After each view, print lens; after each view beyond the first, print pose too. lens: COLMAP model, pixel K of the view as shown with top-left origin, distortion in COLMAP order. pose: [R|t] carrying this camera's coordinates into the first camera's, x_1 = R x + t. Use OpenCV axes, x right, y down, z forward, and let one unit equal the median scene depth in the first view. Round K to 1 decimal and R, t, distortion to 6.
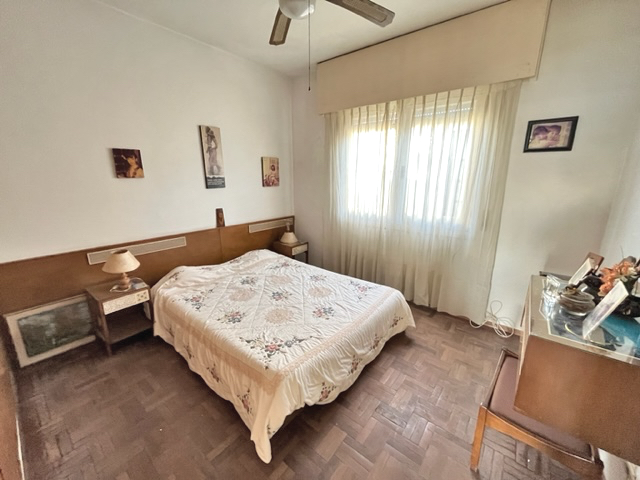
lens RADIAL K [[259.9, 0, 320.0], [0, 259.9, 240.0], [0, 0, 1]] dist [-0.003039, -0.000442]
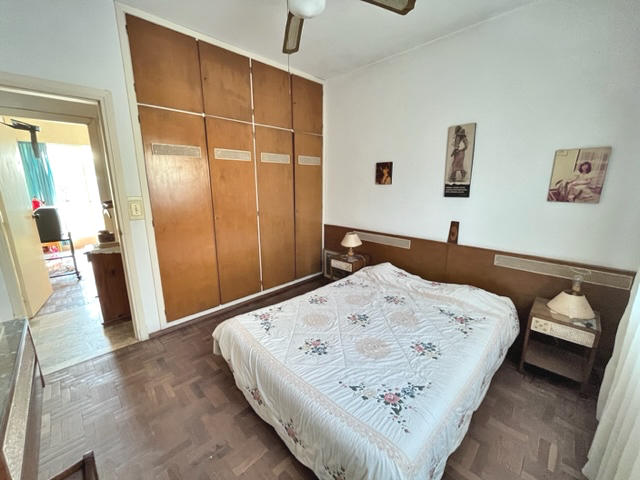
lens RADIAL K [[259.9, 0, 320.0], [0, 259.9, 240.0], [0, 0, 1]] dist [-0.003039, -0.000442]
pose [[-0.114888, 0.210277, -0.970868, 0.522919], [-0.240069, 0.942492, 0.232540, -0.165550], [0.963933, 0.259791, -0.057800, 0.688099]]
